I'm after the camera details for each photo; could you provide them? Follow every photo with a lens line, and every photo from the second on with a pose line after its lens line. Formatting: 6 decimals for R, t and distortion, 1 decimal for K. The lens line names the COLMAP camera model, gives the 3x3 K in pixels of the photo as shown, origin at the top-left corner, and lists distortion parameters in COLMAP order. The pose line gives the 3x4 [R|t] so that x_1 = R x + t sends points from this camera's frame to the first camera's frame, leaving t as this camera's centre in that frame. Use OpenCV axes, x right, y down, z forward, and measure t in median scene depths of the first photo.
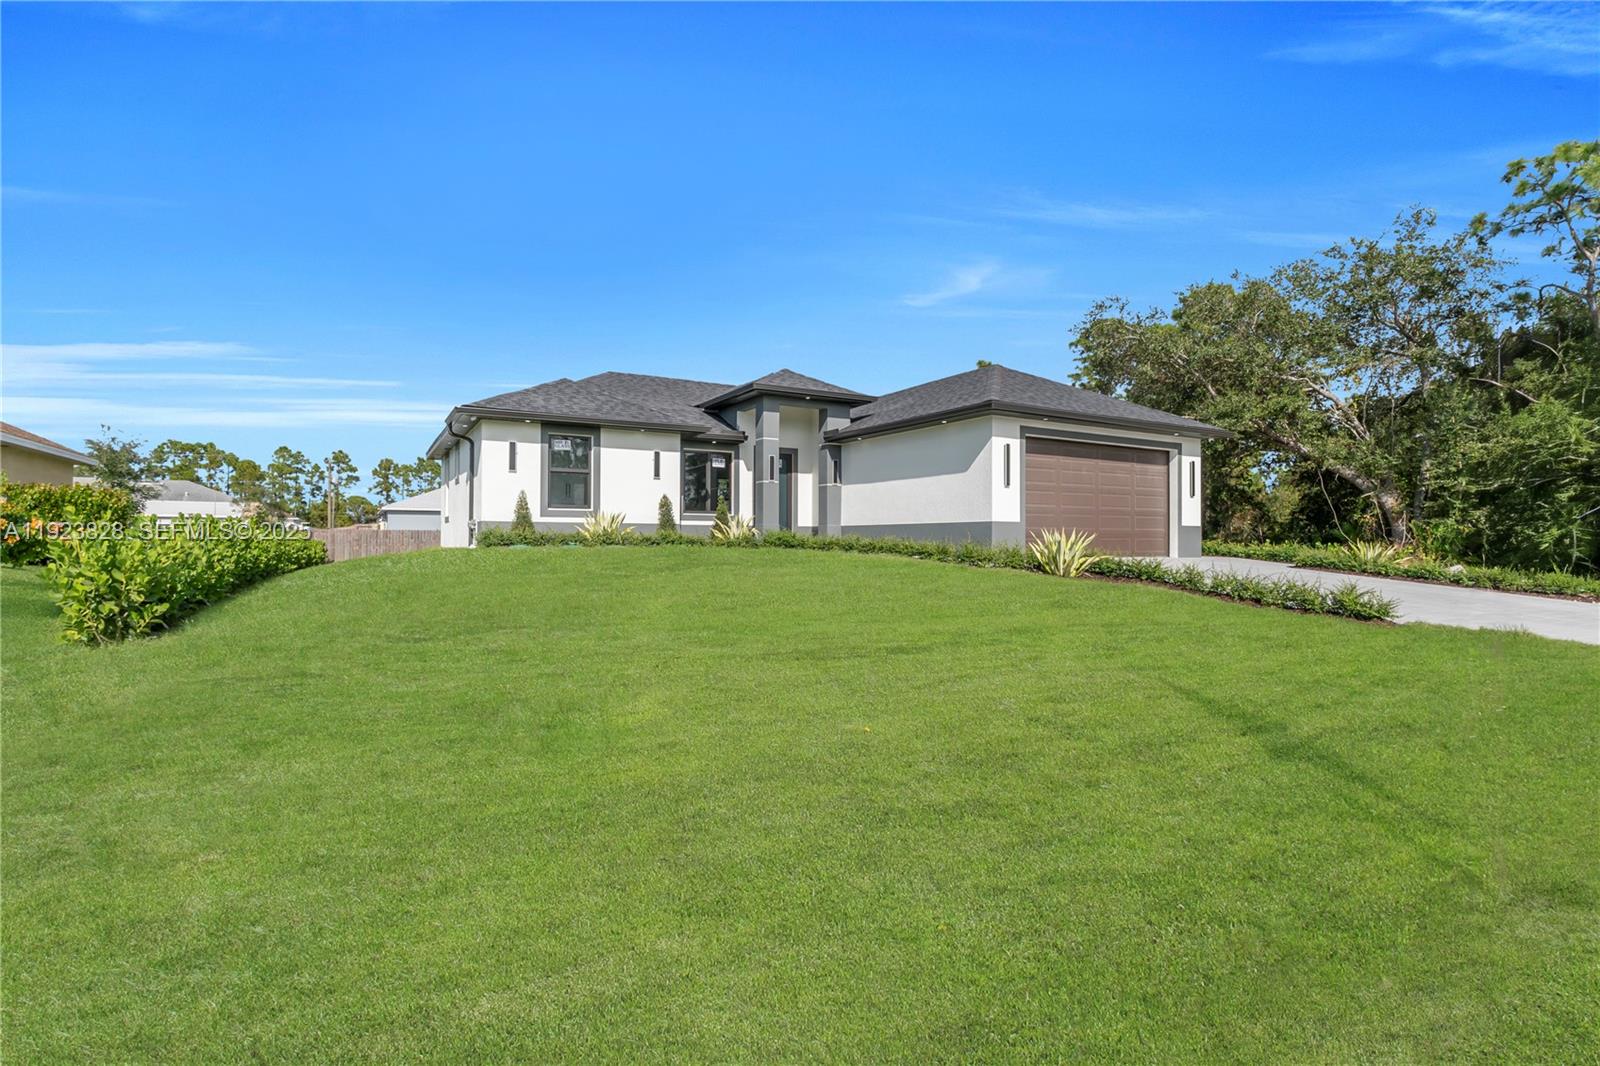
lens RADIAL K [[713.6, 0, 803.7], [0, 713.6, 527.6], [0, 0, 1]] dist [-0.000326, -0.001132]
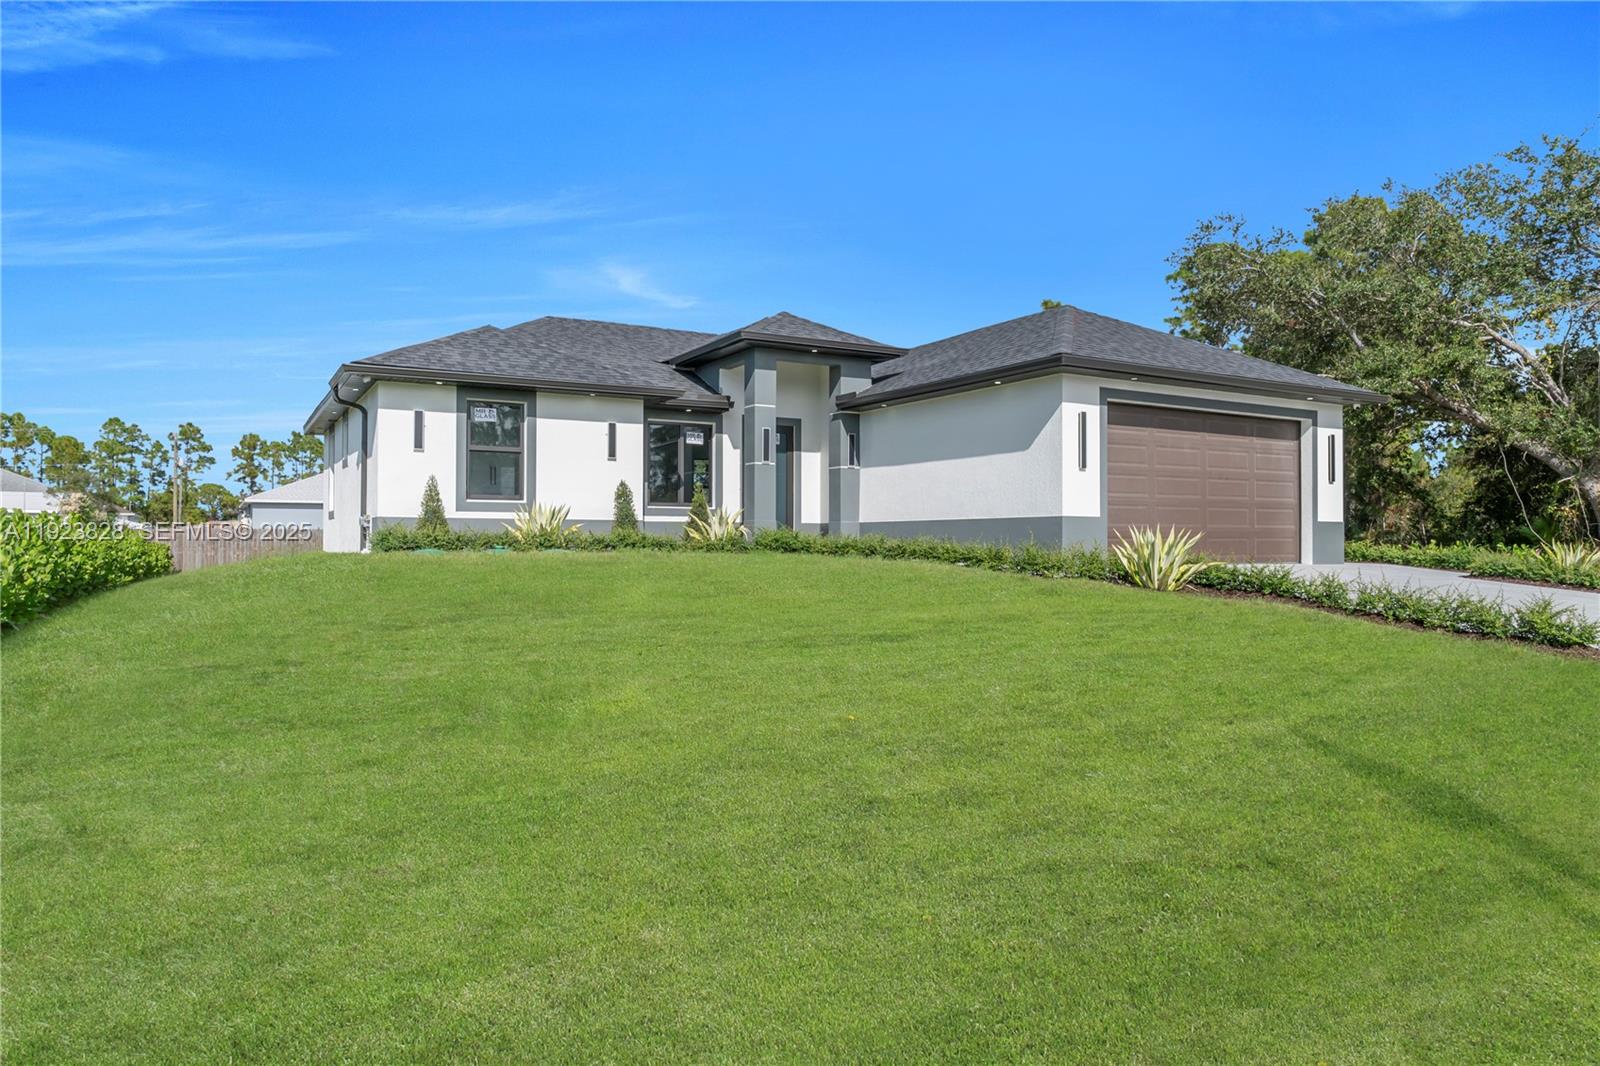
lens RADIAL K [[1230.9, 0, 830.3], [0, 1230.9, 532.9], [0, 0, 1]] dist [0.000573, 0.003415]
pose [[0.999993, -0.001576, -0.003297, 0.065257], [0.001565, 0.999993, -0.003261, 0.030806], [0.003302, 0.003256, 0.999989, -0.703587]]
